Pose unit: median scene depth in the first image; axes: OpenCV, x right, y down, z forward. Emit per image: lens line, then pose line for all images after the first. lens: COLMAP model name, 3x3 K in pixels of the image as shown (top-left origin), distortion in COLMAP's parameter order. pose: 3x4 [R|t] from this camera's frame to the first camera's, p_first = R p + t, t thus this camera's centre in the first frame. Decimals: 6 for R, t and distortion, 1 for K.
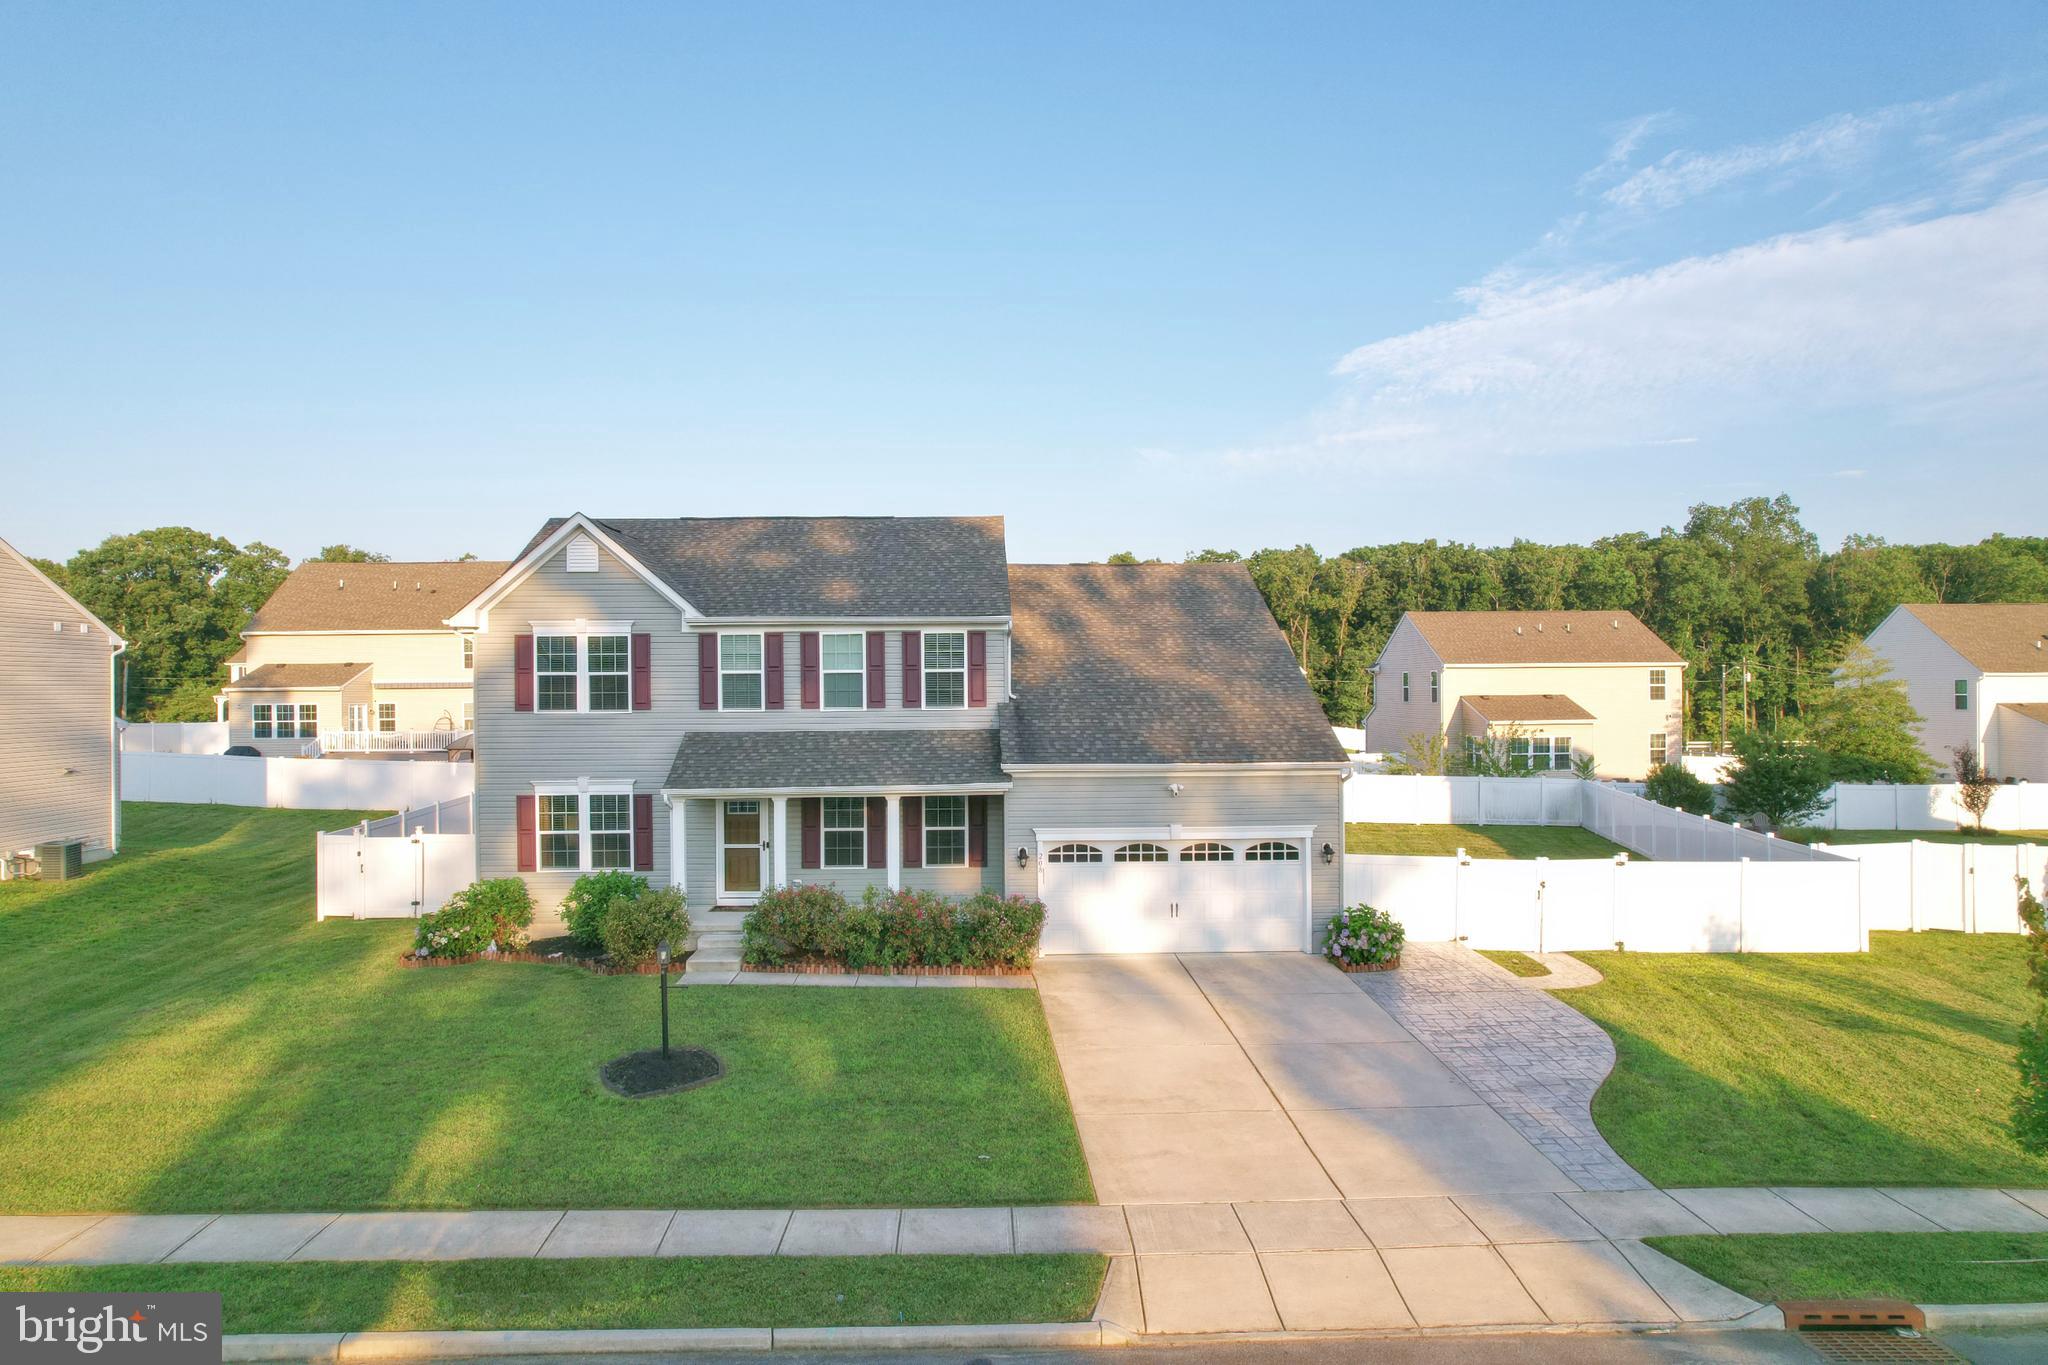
lens RADIAL K [[1304.4, 0, 1019.2], [0, 1304.4, 696.8], [0, 0, 1]] dist [-0.082482, 0.076448]
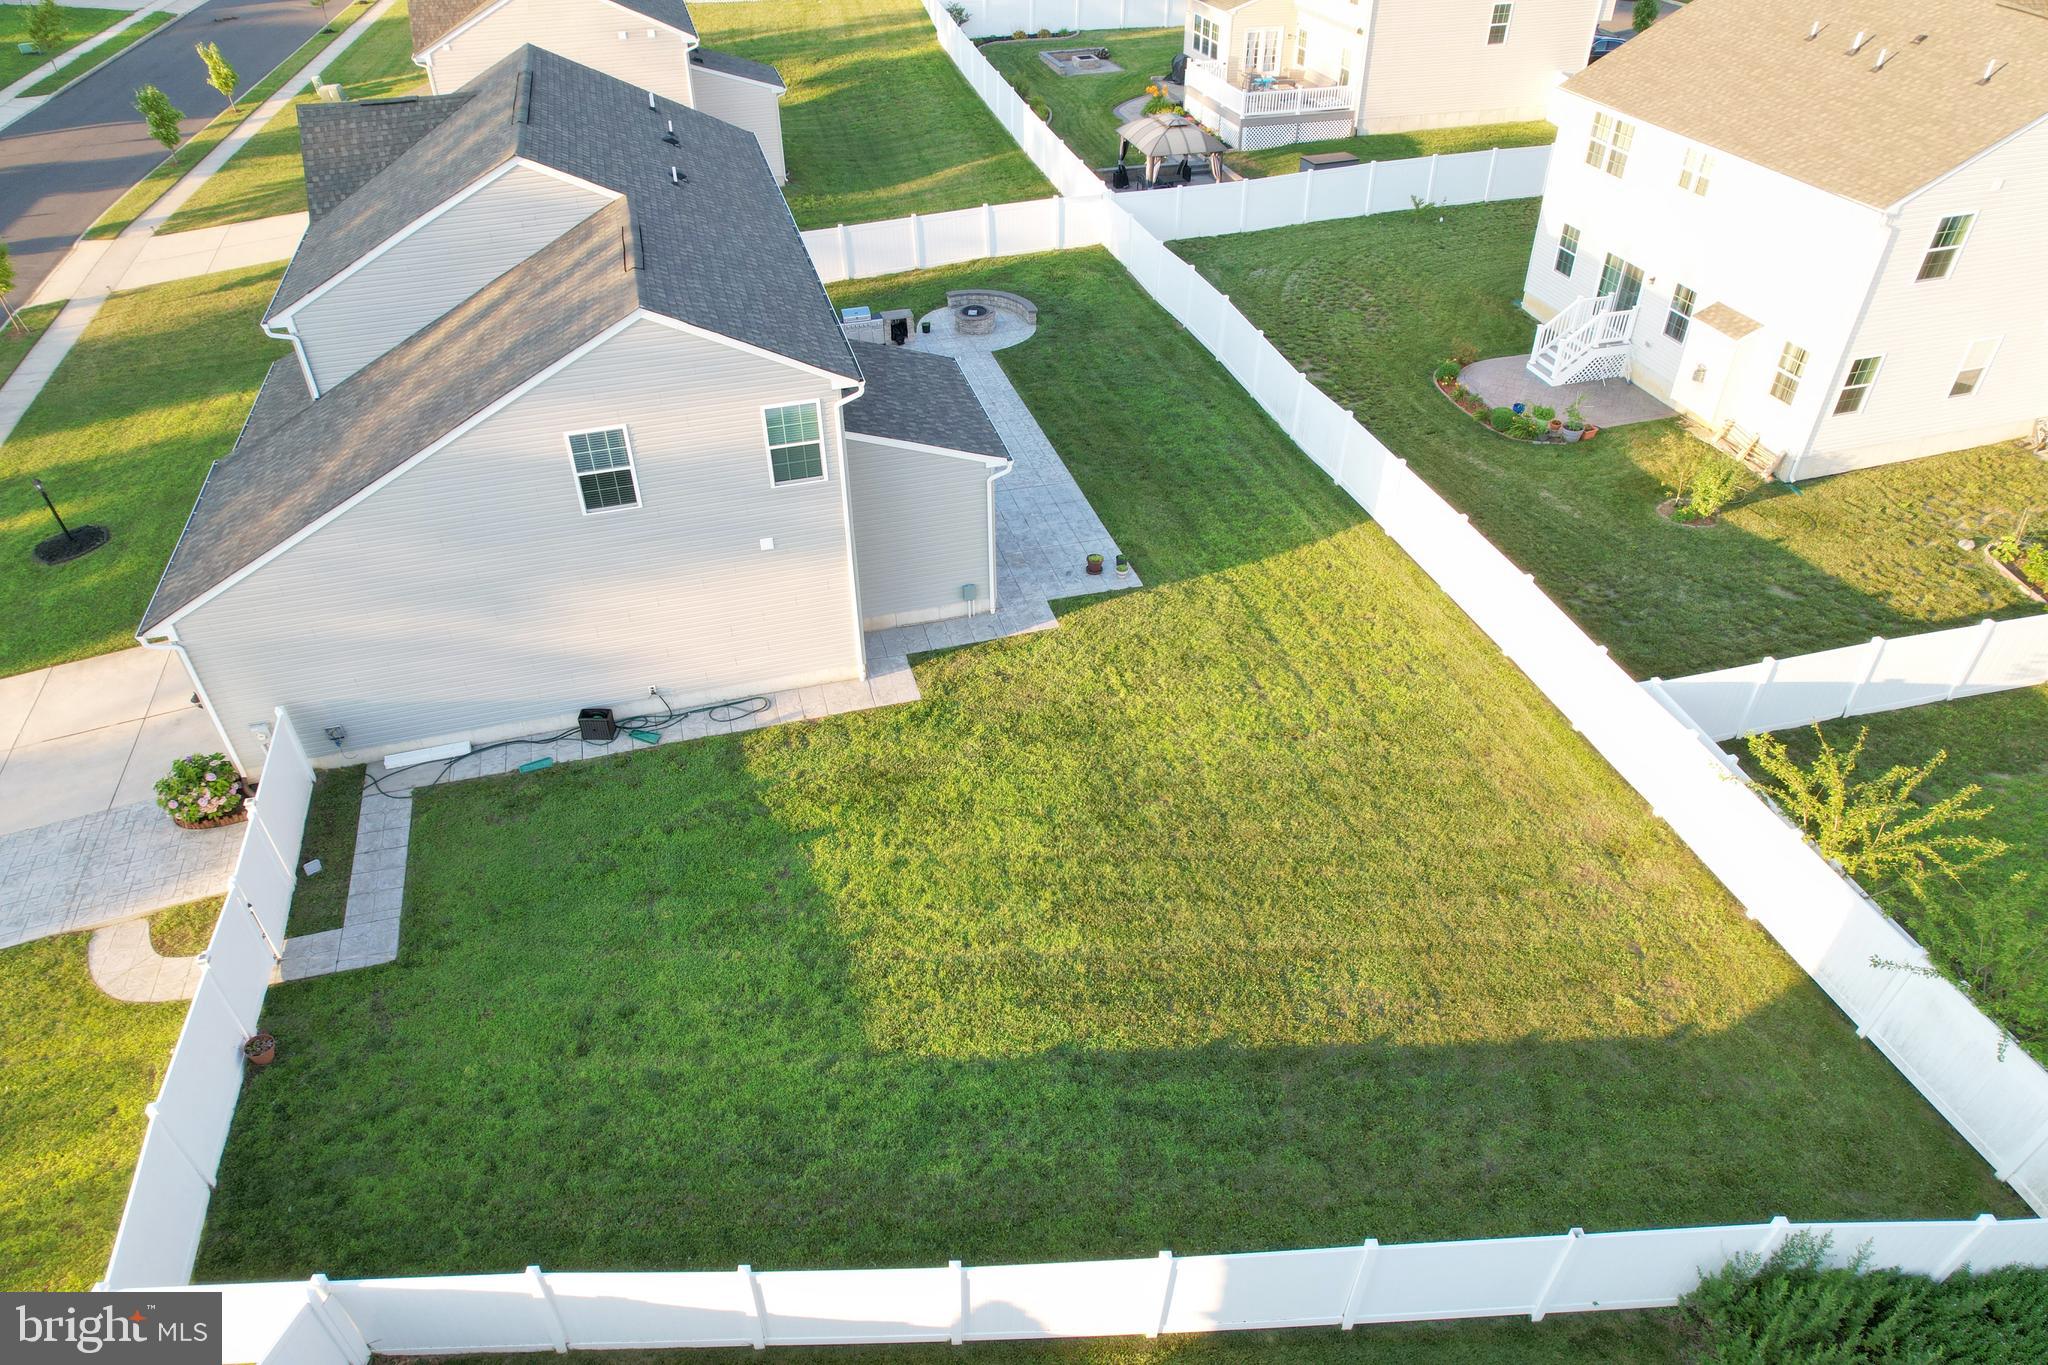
lens RADIAL K [[1304.4, 0, 1019.2], [0, 1304.4, 696.8], [0, 0, 1]] dist [-0.082482, 0.076448]
pose [[0.234673, 0.603468, -0.762073, 1.039202], [-0.001491, 0.784188, 0.620522, -0.442914], [0.972073, -0.144483, 0.184928, 1.338629]]
